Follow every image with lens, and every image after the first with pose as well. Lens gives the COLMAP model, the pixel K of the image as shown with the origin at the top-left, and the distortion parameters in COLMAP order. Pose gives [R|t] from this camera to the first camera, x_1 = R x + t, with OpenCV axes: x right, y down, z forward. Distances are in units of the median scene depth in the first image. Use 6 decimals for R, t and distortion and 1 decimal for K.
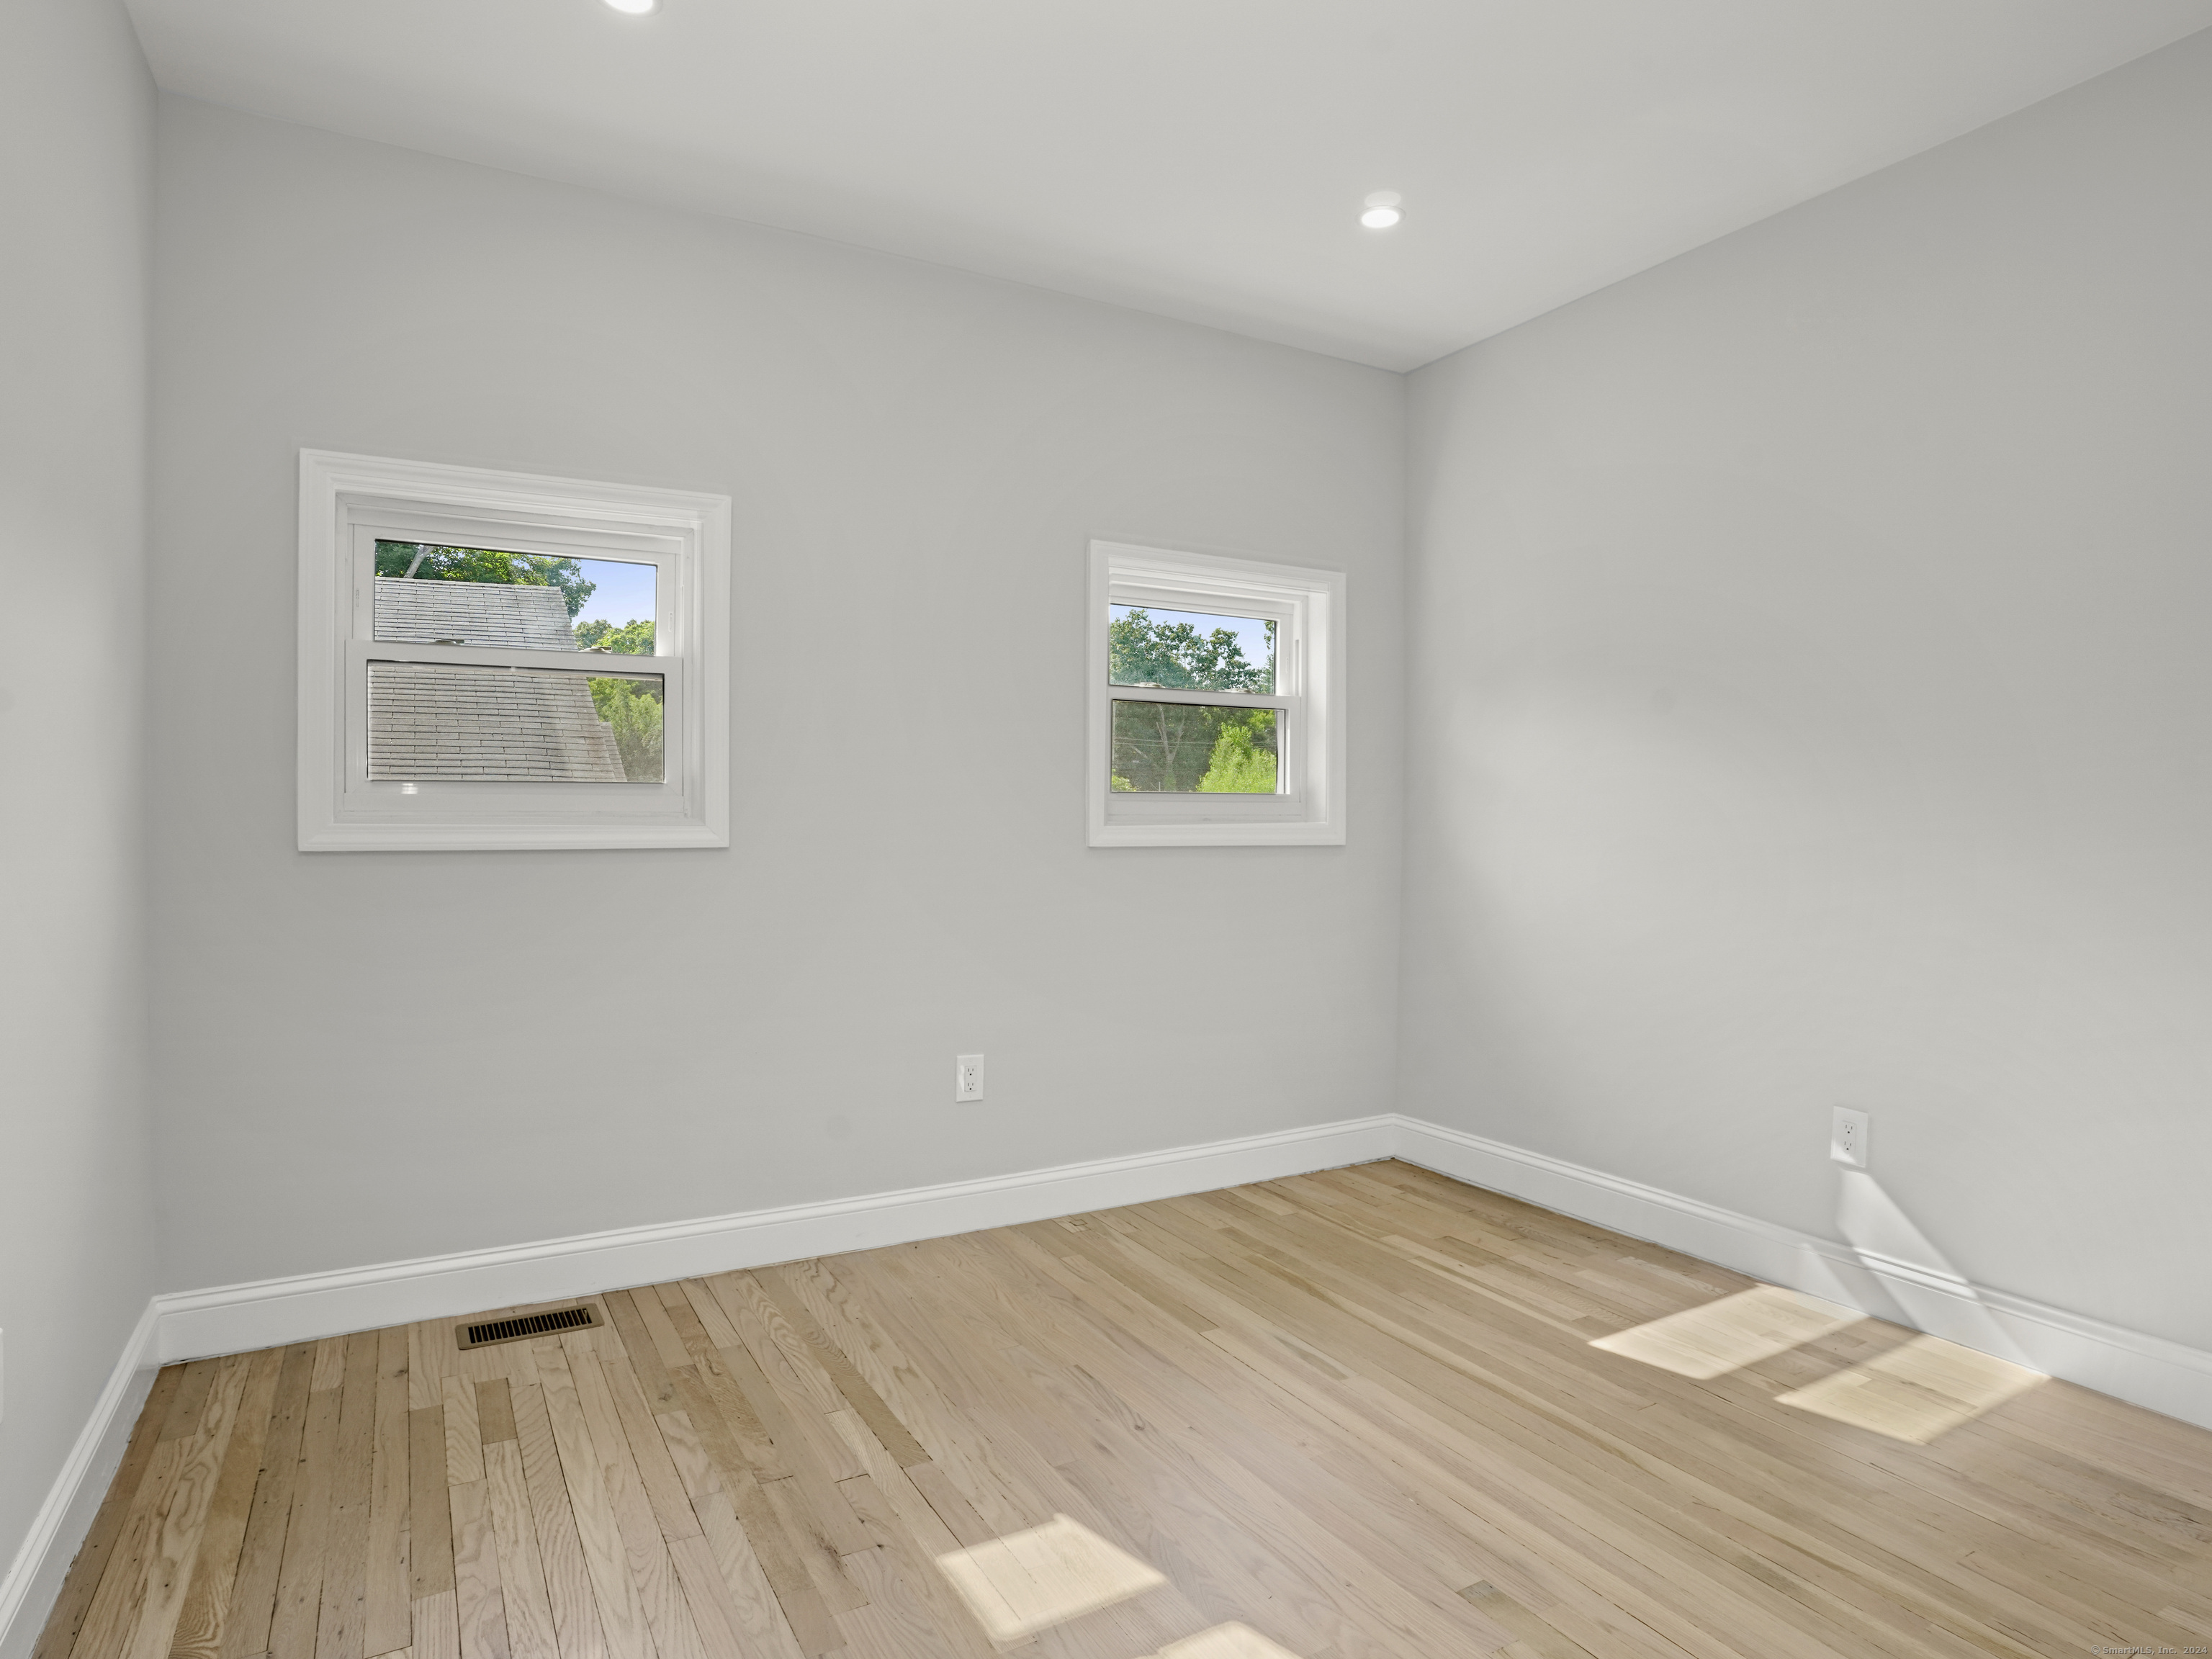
lens RADIAL K [[1256.2, 0, 1142.7], [0, 1256.2, 800.4], [0, 0, 1]] dist [-0.077615, 0.034145]
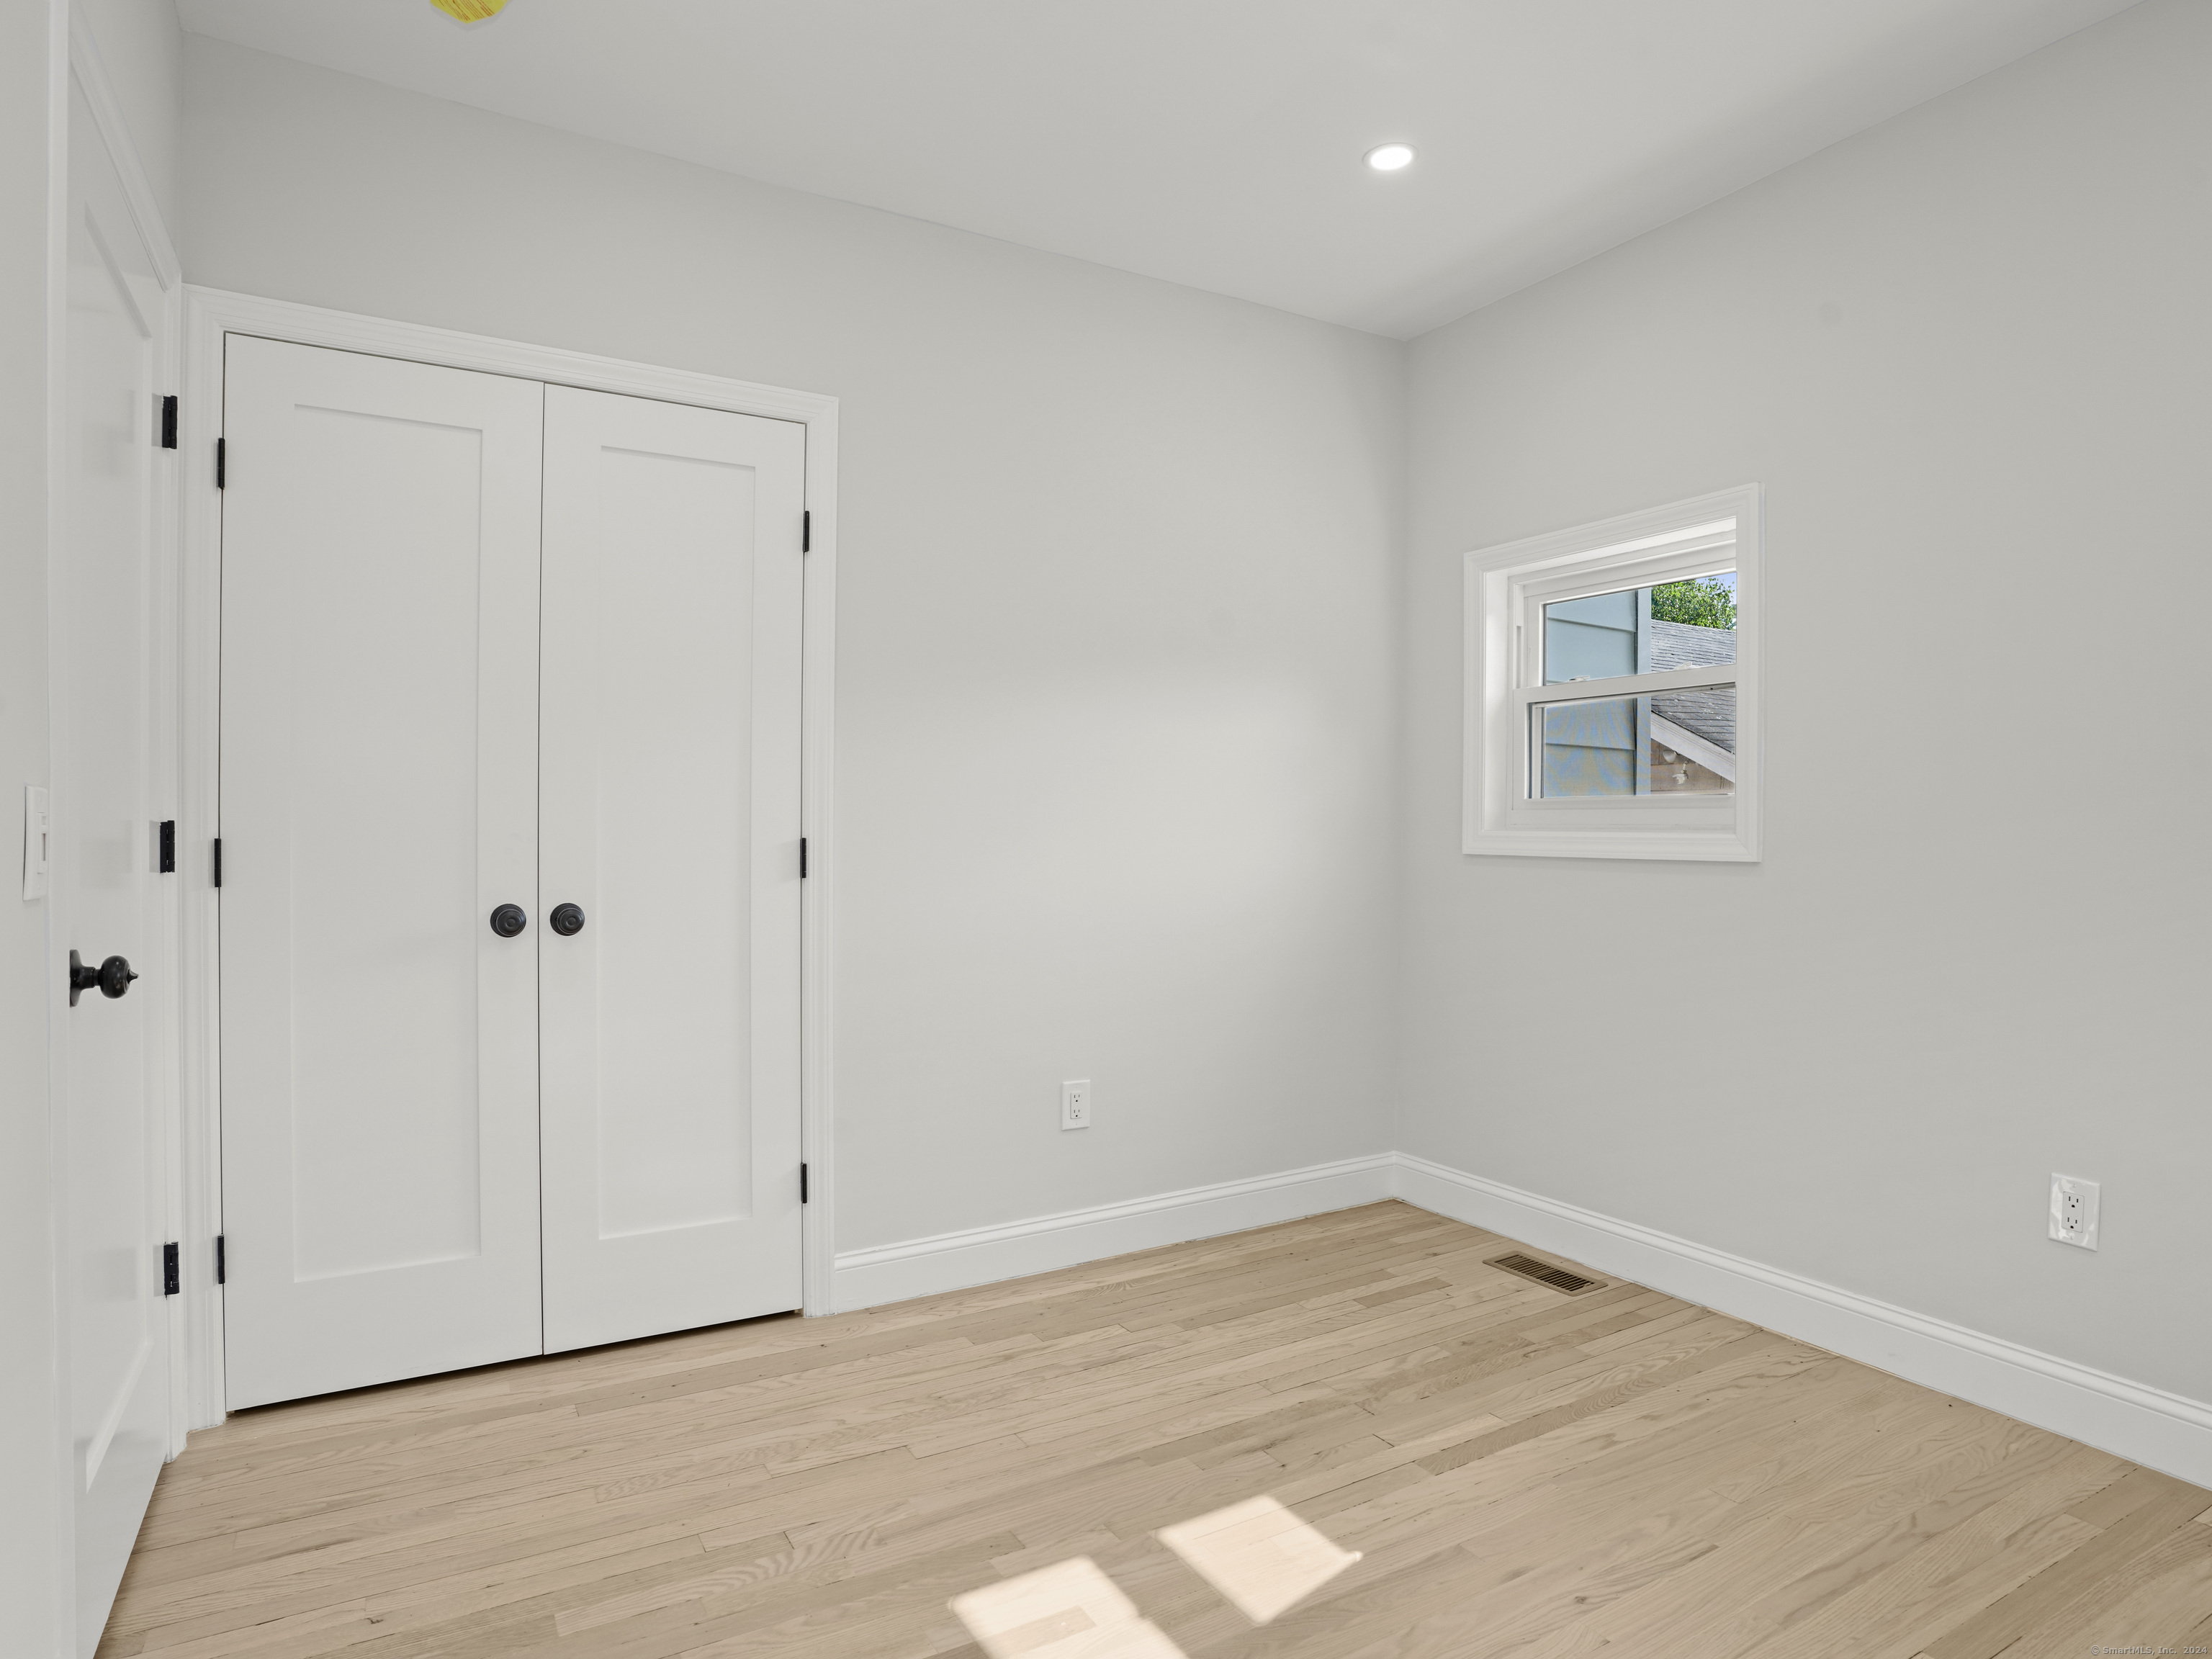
lens RADIAL K [[1256.2, 0, 1099.3], [0, 1256.2, 837.4], [0, 0, 1]] dist [-0.077615, 0.034145]
pose [[-0.023811, 0.001742, -0.999715, 0.639501], [0.014037, 0.999900, 0.001408, 0.012671], [0.999618, -0.014000, -0.023834, 0.589432]]
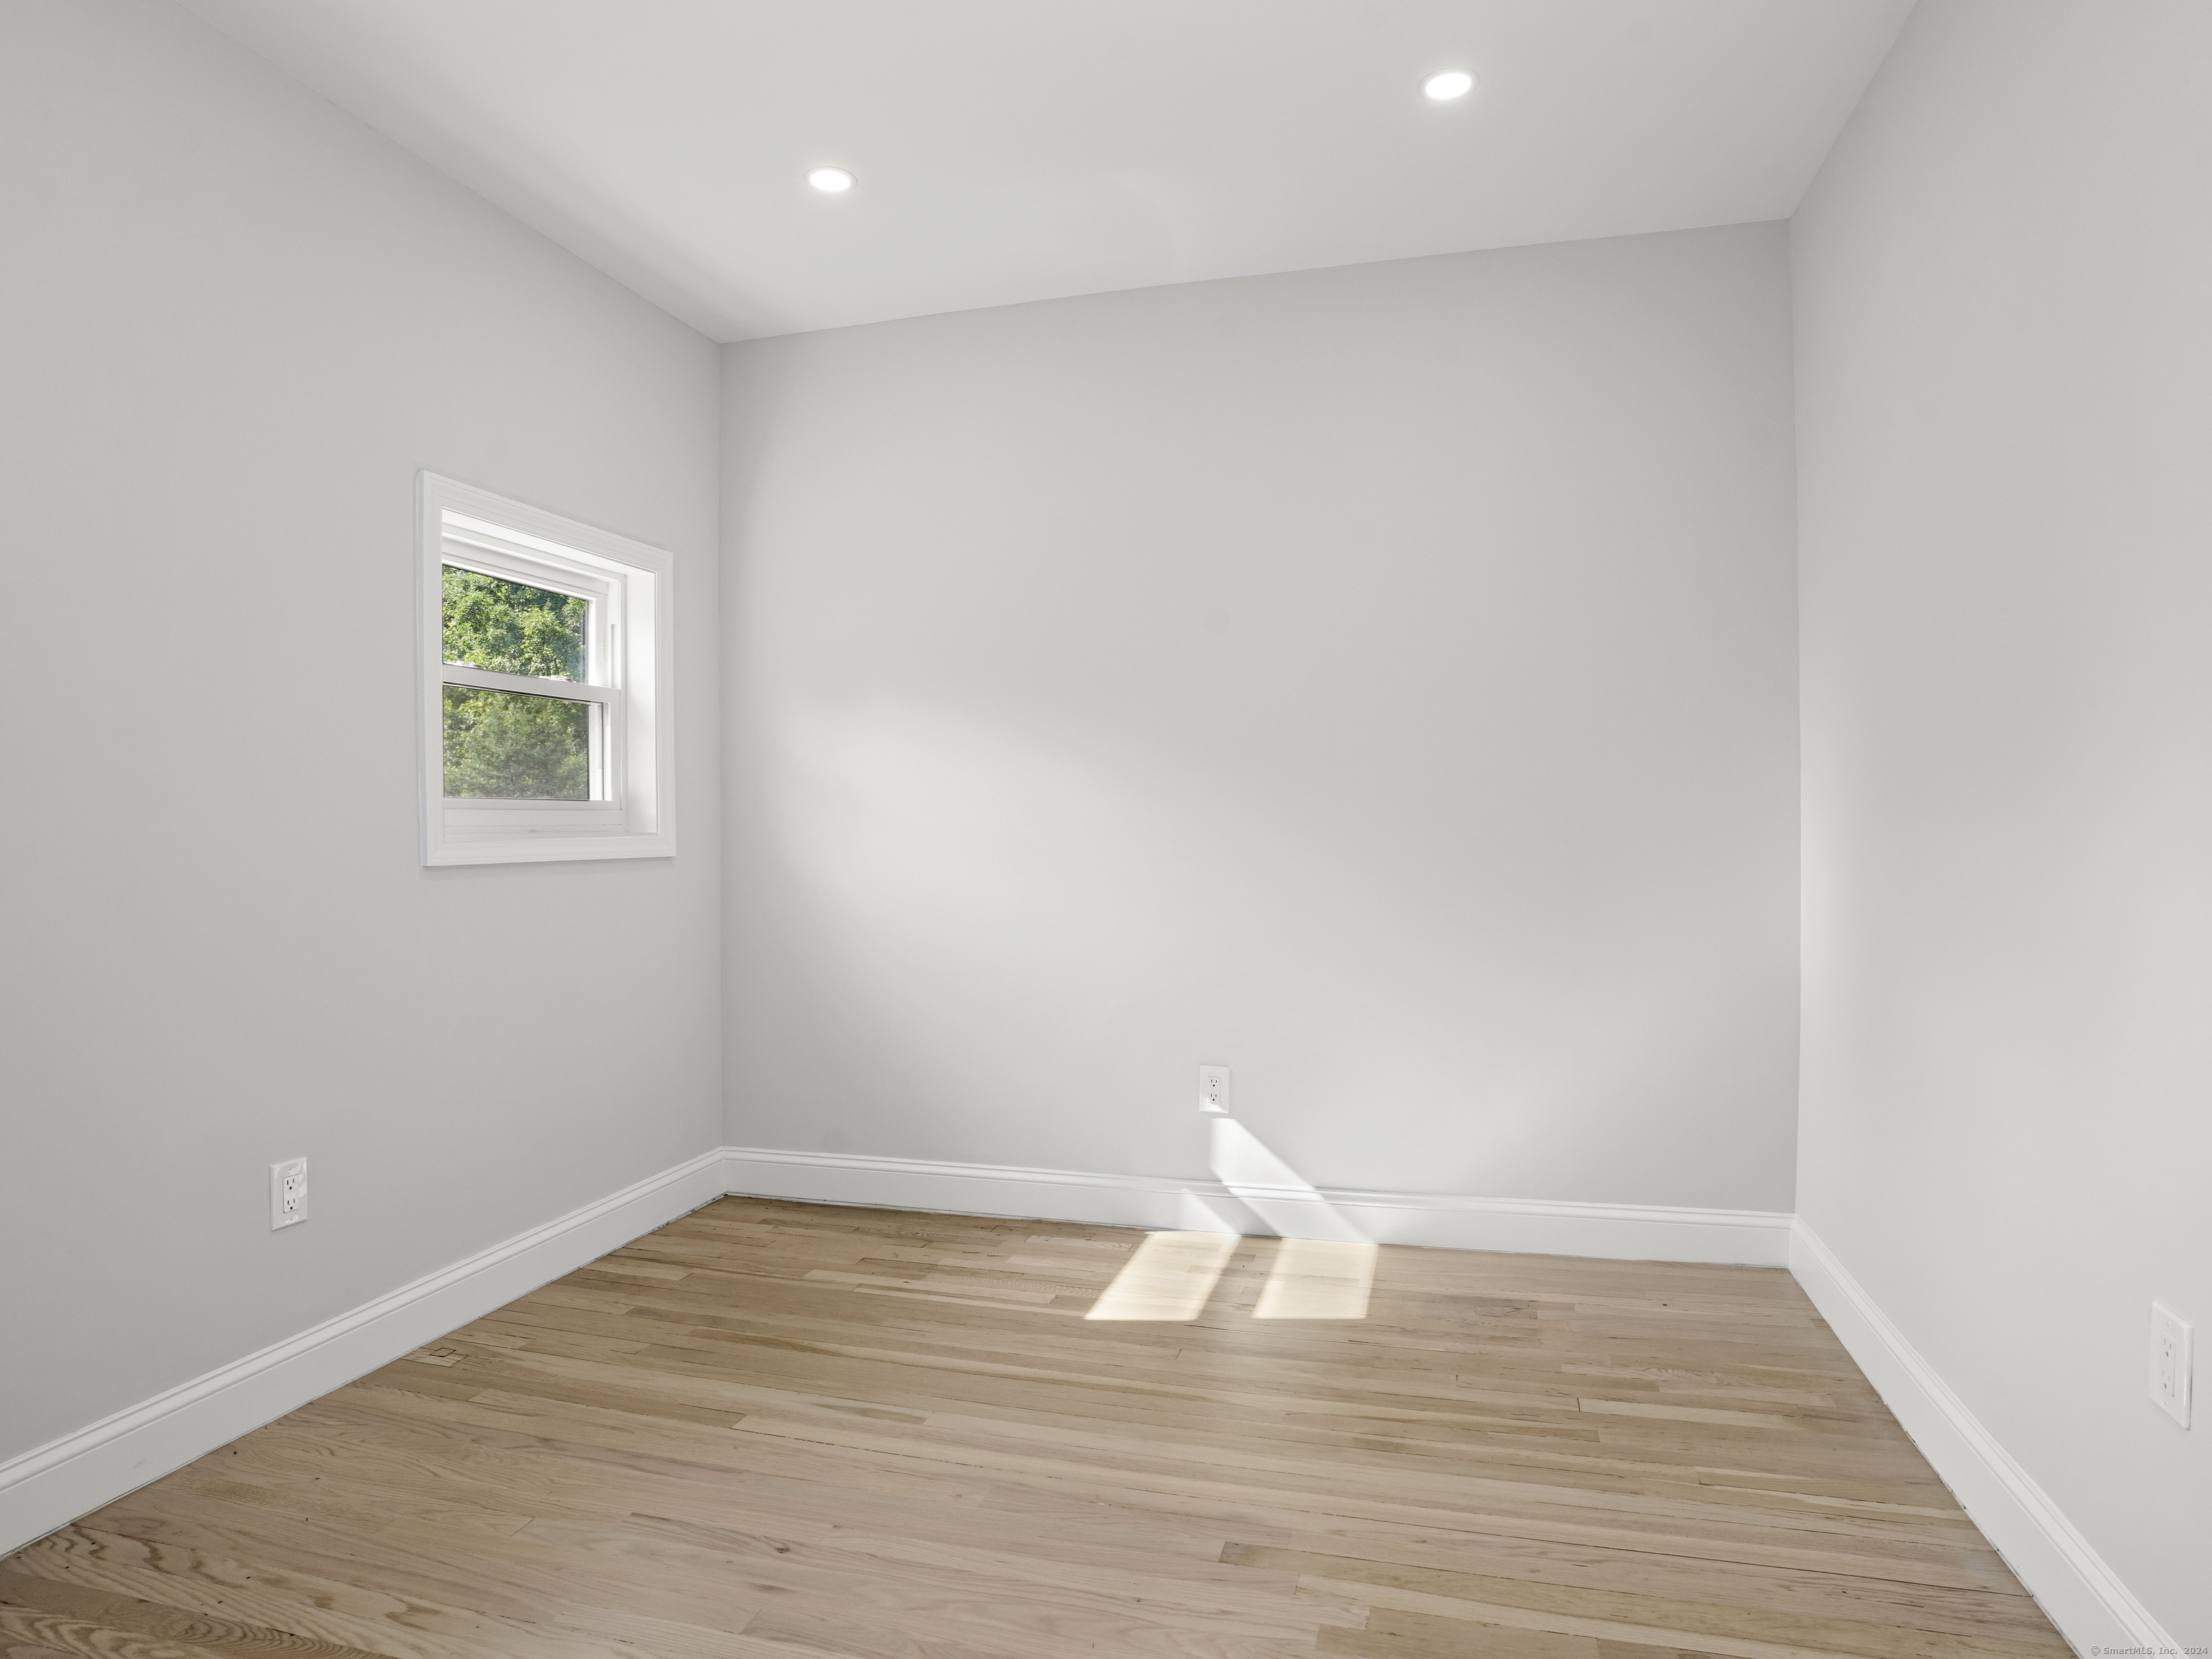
lens RADIAL K [[1256.2, 0, 1127.8], [0, 1256.2, 831.1], [0, 0, 1]] dist [-0.077615, 0.034145]
pose [[0.708072, -0.009051, 0.706082, -0.346897], [-0.000610, 0.999910, 0.013429, 0.006322], [-0.706140, -0.009940, 0.708003, 0.206066]]
